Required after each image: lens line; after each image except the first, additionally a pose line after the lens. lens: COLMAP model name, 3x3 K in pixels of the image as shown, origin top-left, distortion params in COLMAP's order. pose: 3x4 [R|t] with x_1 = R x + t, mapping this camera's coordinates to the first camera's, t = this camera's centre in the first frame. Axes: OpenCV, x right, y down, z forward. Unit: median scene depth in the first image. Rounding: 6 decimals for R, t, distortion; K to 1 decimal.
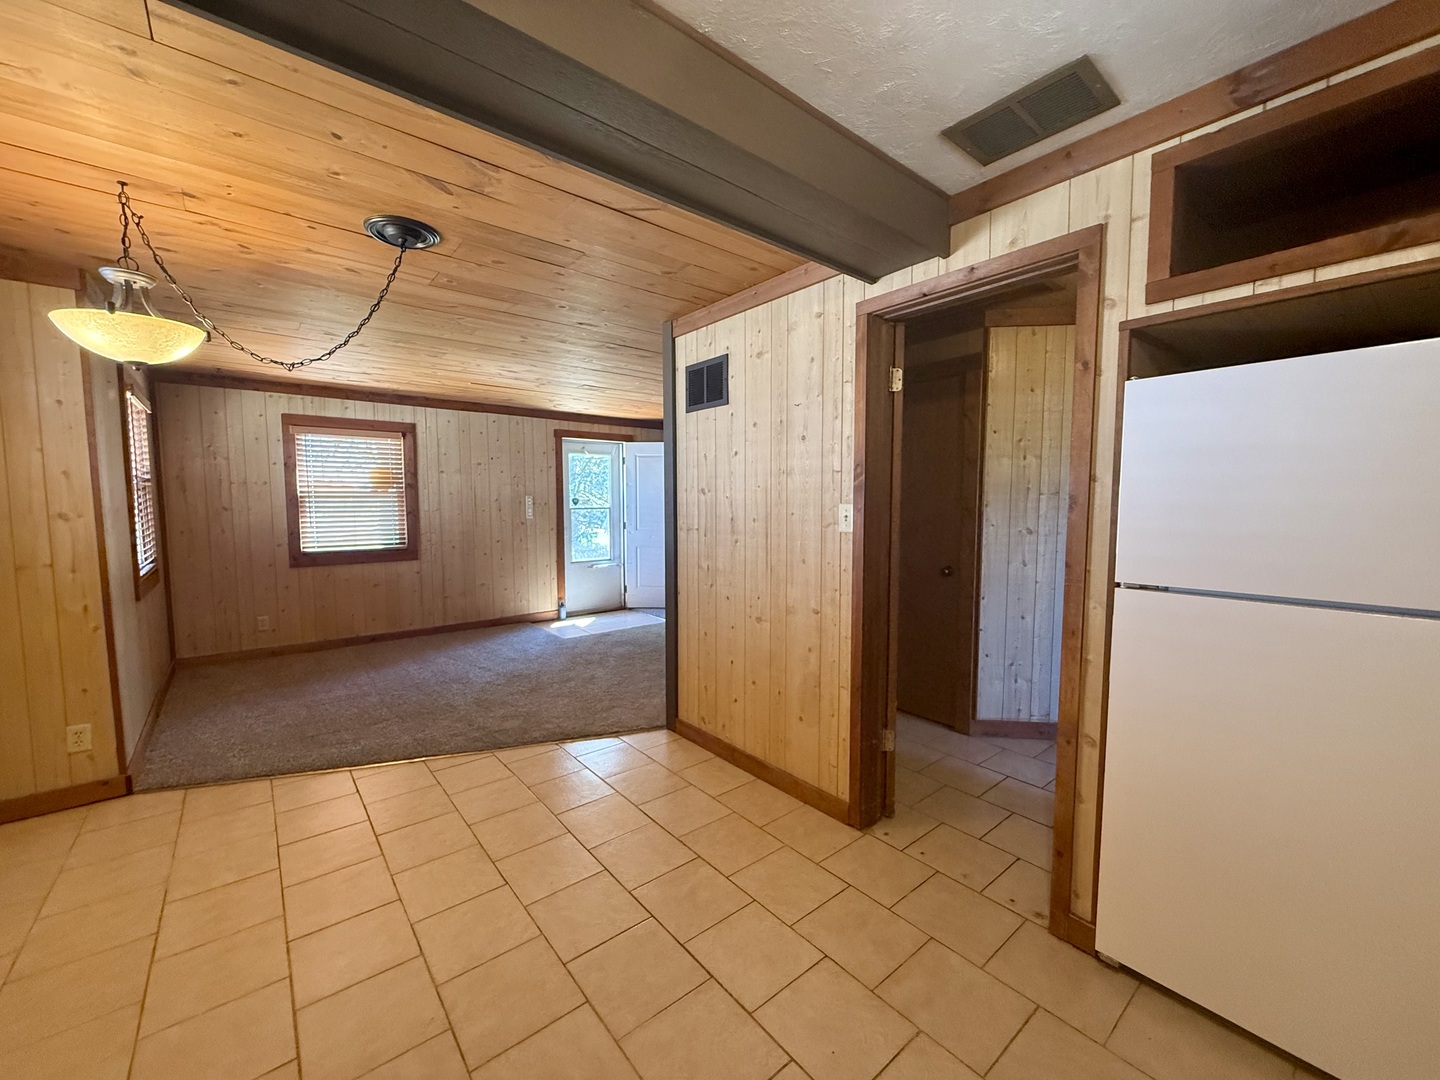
lens RADIAL K [[572.3, 0, 722.4], [0, 572.3, 544.3], [0, 0, 1]] dist [0.002085, -0.001112]
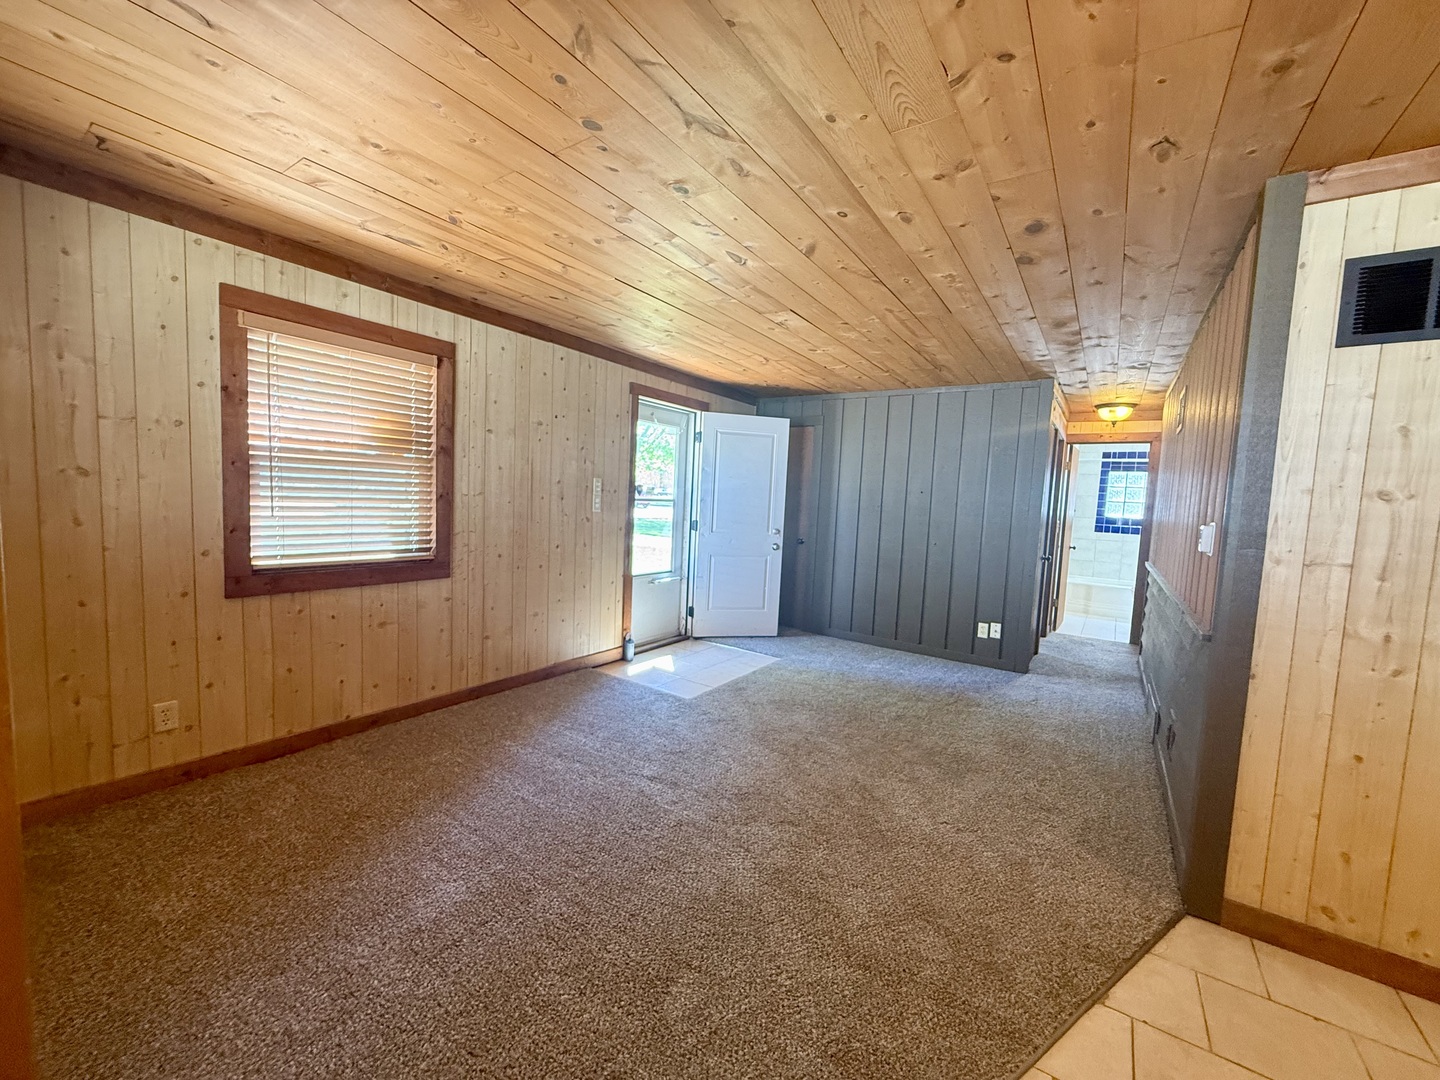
lens RADIAL K [[572.3, 0, 720.7], [0, 572.3, 543.5], [0, 0, 1]] dist [0.002085, -0.001112]
pose [[0.961402, 0.025115, 0.273999, -0.461009], [-0.027859, 0.999593, 0.006128, -0.020678], [-0.273733, -0.013525, 0.961710, 0.389839]]
